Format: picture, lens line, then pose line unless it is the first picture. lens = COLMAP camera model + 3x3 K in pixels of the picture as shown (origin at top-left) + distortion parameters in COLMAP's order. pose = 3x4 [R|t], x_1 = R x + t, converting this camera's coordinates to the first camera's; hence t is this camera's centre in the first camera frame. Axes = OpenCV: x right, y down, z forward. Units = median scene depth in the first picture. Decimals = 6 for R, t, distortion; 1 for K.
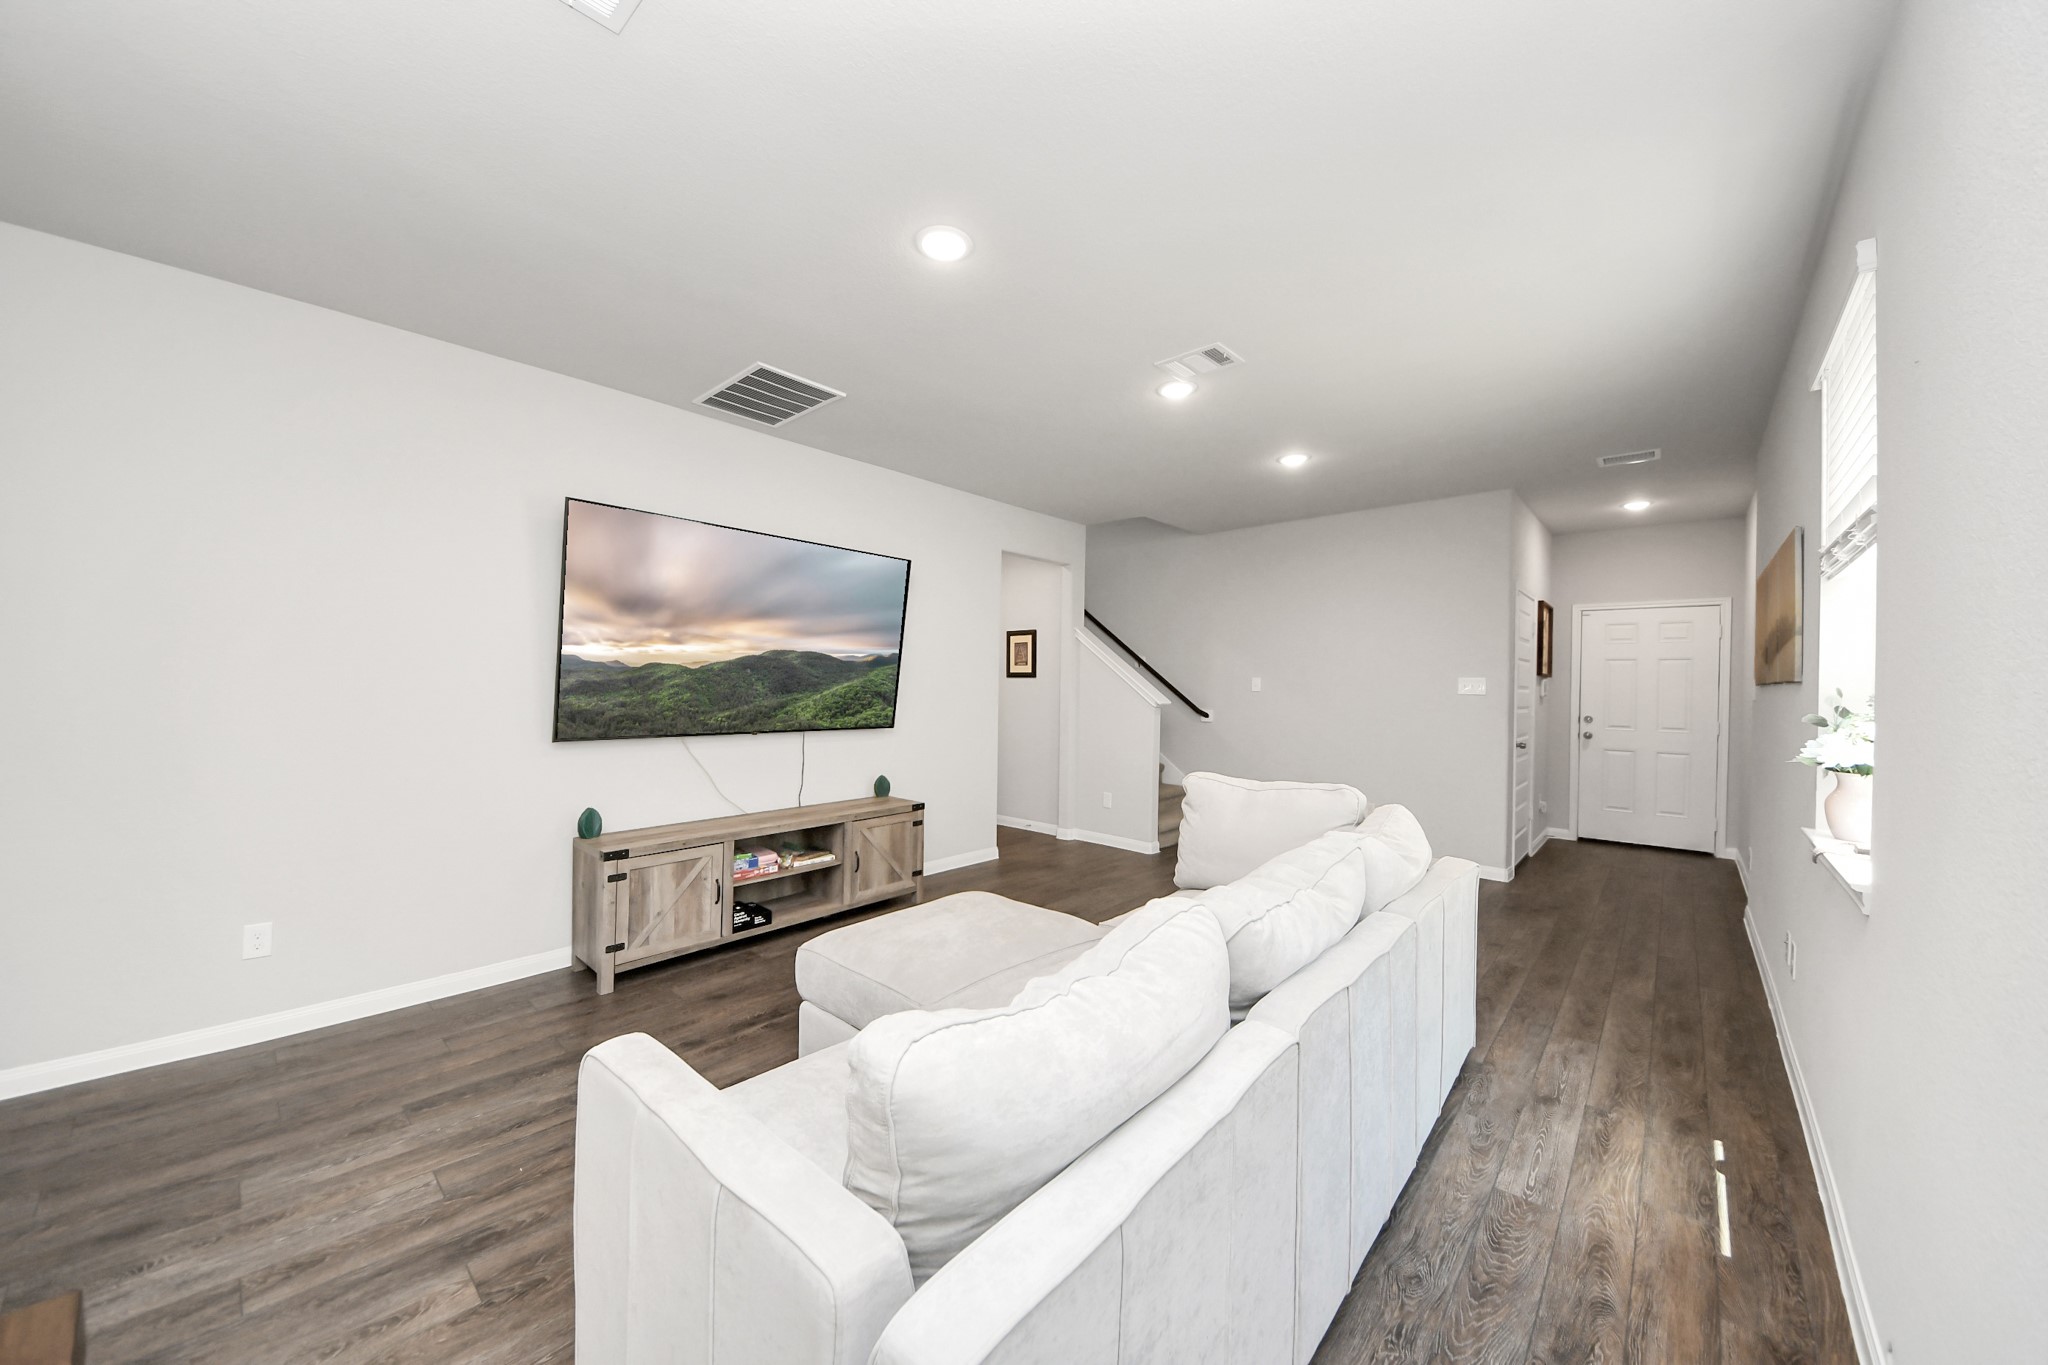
lens RADIAL K [[732.4, 0, 1024.0], [0, 732.4, 682.5], [0, 0, 1]] dist [0.000458, -0.007369]
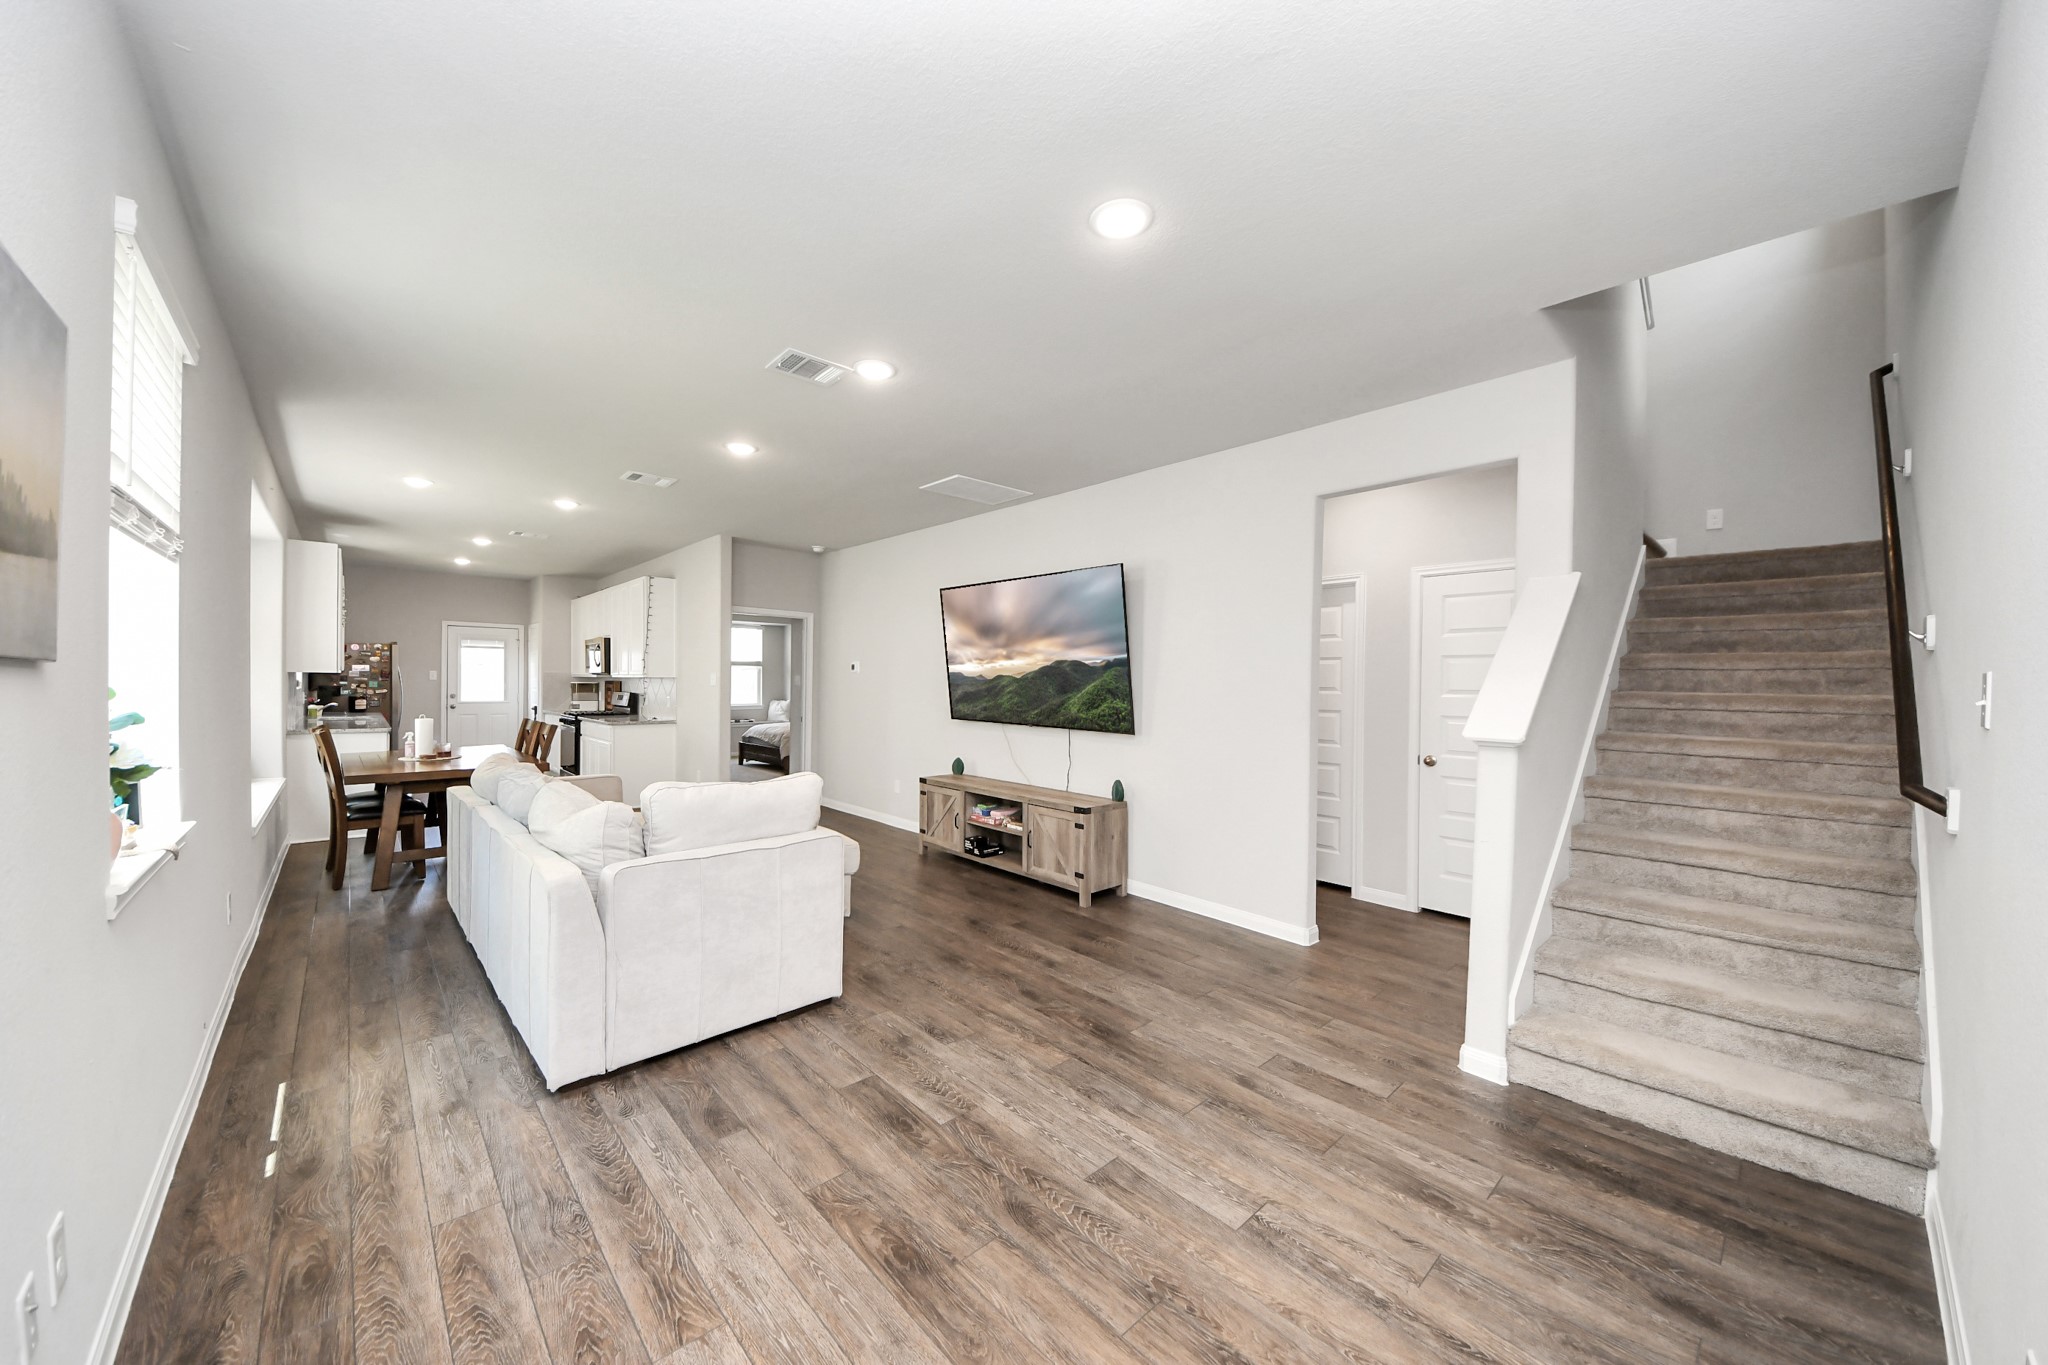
lens RADIAL K [[741.6, 0, 990.7], [0, 741.6, 686.1], [0, 0, 1]] dist [0.020183, -0.012476]
pose [[-0.129277, -0.000921, -0.991608, 1.121856], [-0.019332, 0.999812, 0.001591, -0.000746], [0.991420, 0.019375, -0.129270, 1.272099]]
